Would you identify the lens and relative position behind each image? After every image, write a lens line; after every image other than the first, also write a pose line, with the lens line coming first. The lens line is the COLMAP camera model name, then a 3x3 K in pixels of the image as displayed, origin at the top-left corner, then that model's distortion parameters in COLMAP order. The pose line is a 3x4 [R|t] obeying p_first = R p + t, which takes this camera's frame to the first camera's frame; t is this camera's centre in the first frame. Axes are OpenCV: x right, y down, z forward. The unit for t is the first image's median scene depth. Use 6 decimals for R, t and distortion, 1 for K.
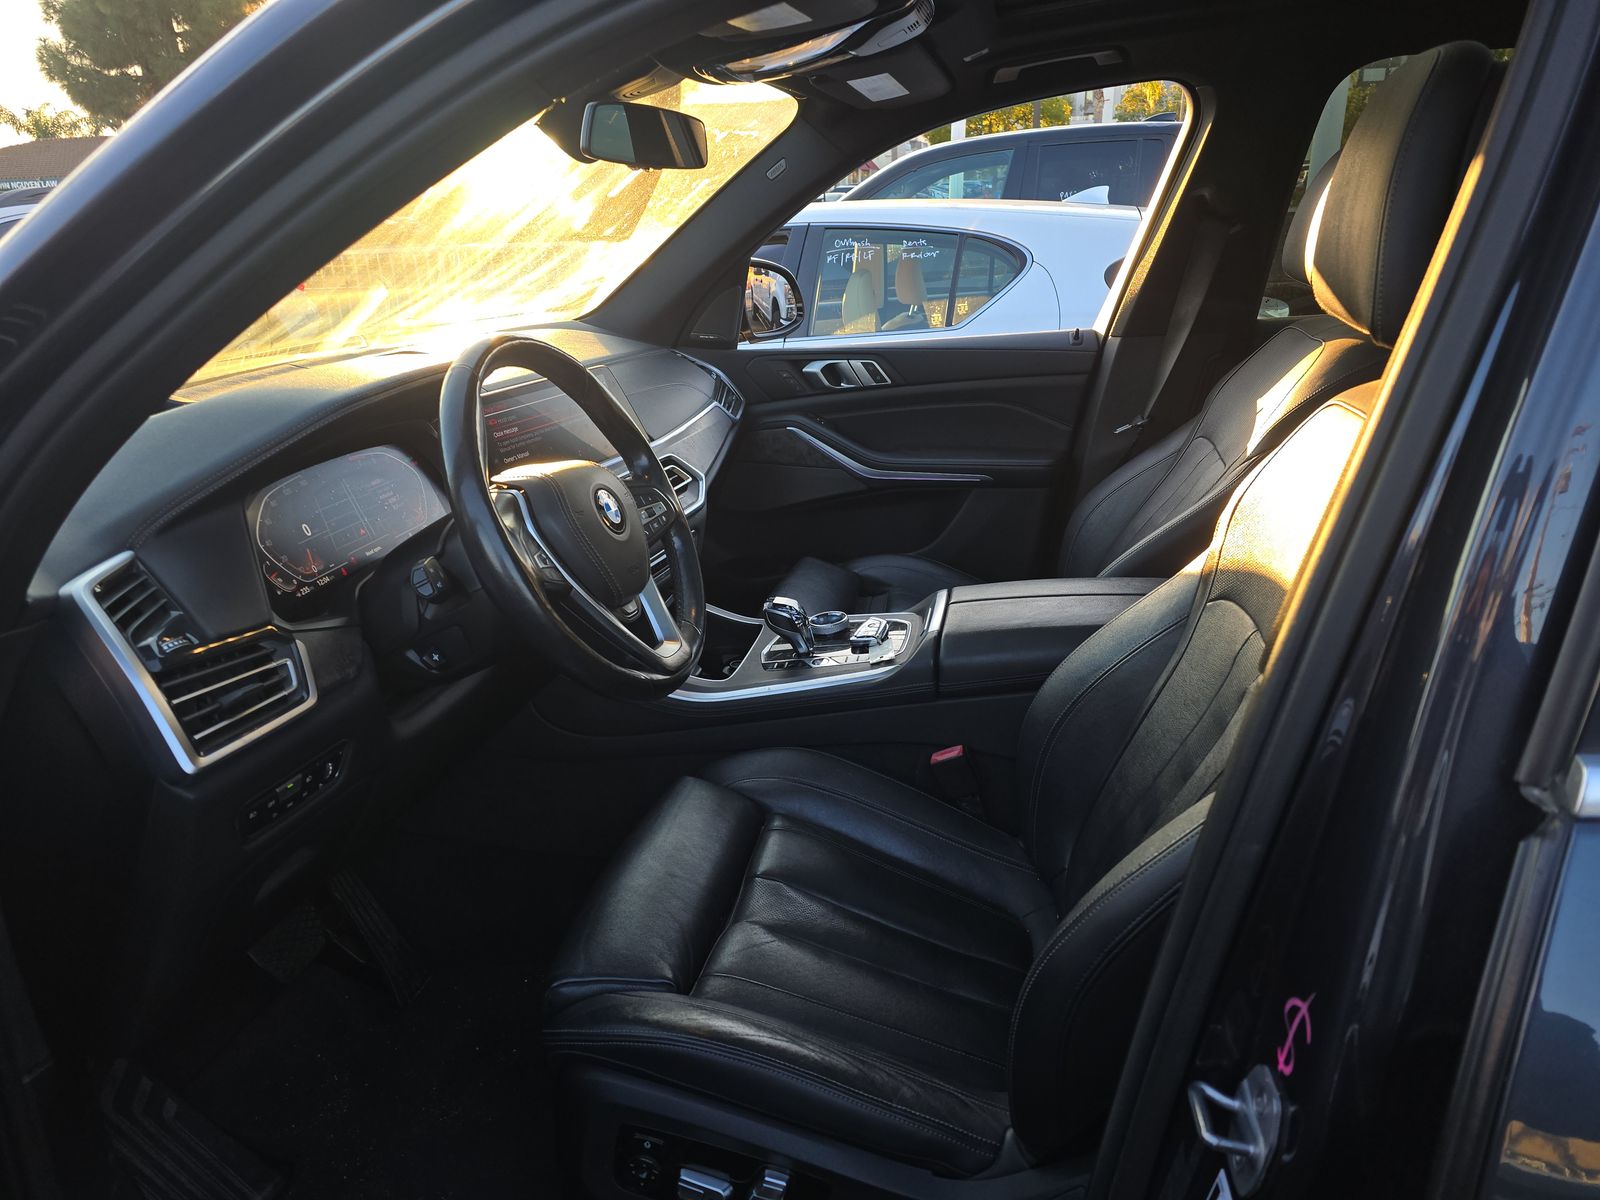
lens RADIAL K [[1135.0, 0, 794.6], [0, 1135.0, 601.2], [0, 0, 1]] dist [0.054469, -0.017658]
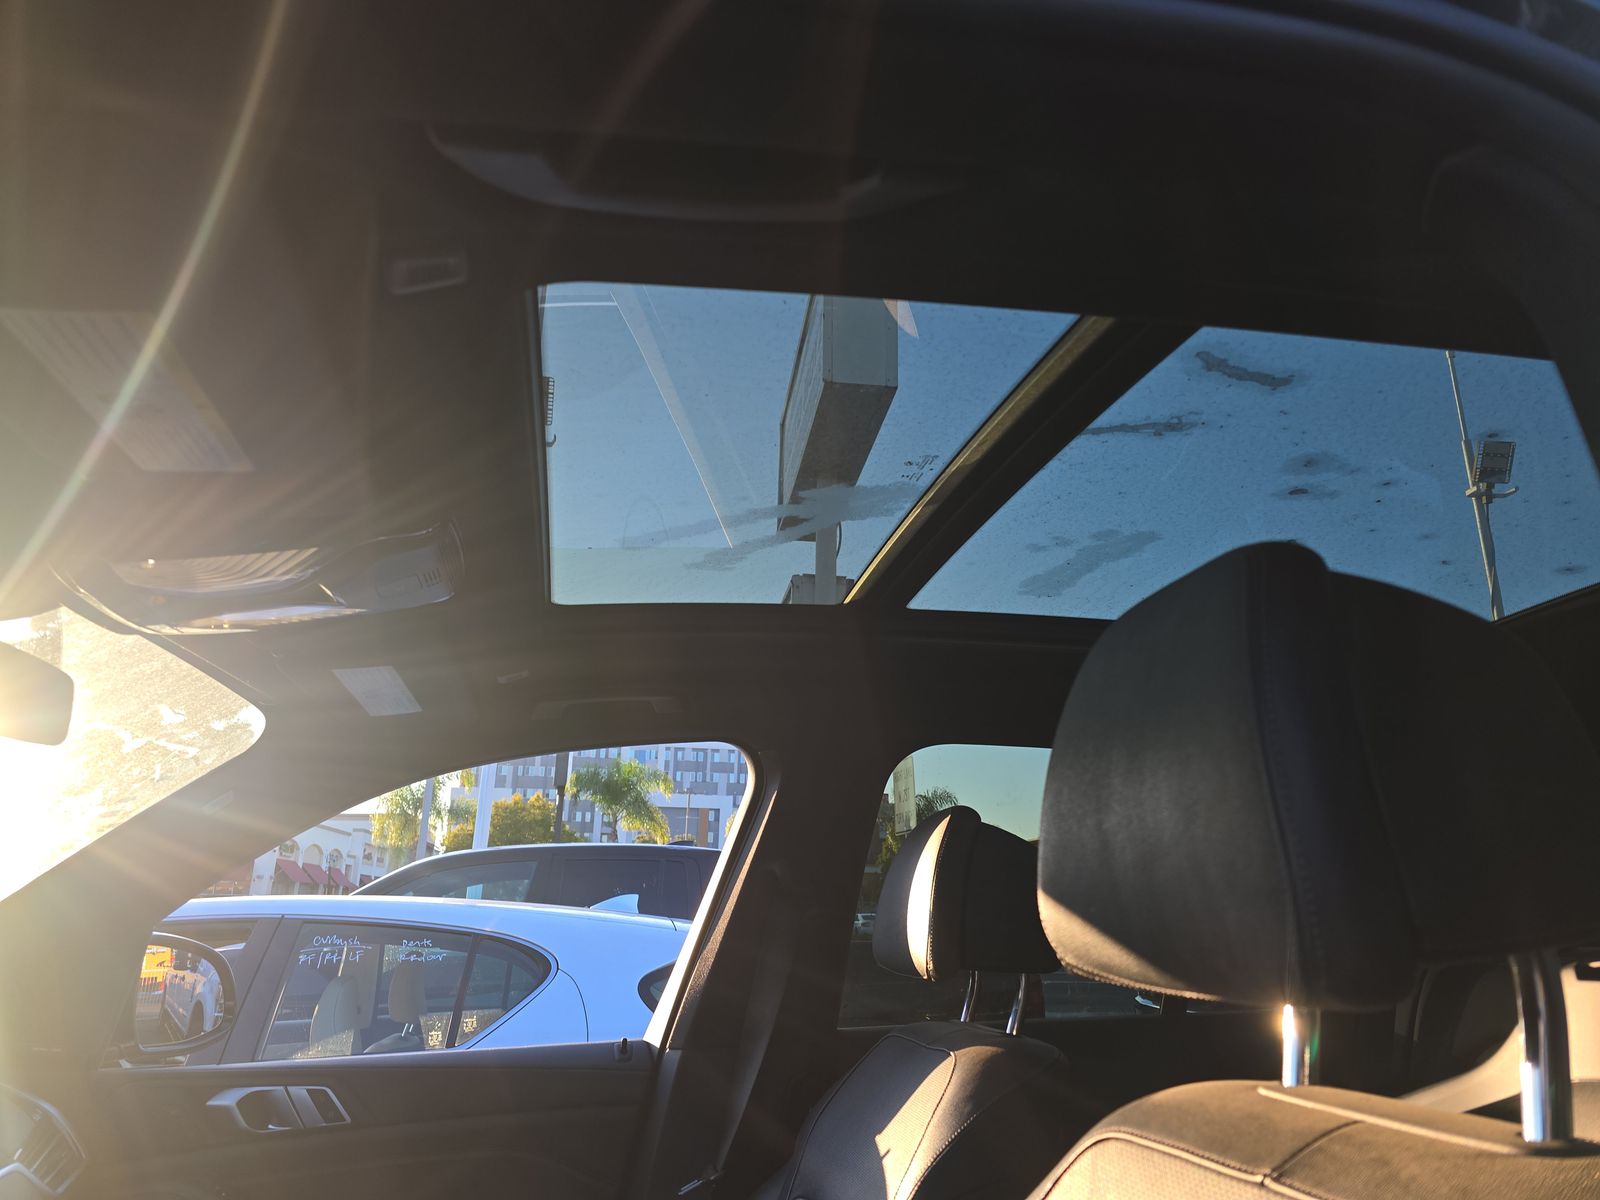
lens RADIAL K [[1135.0, 0, 791.8], [0, 1135.0, 596.7], [0, 0, 1]] dist [0.054469, -0.017658]
pose [[0.921758, 0.150743, 0.357267, 0.021834], [0.086309, 0.818476, -0.568022, -0.023546], [-0.378039, 0.554414, 0.741426, 0.145625]]
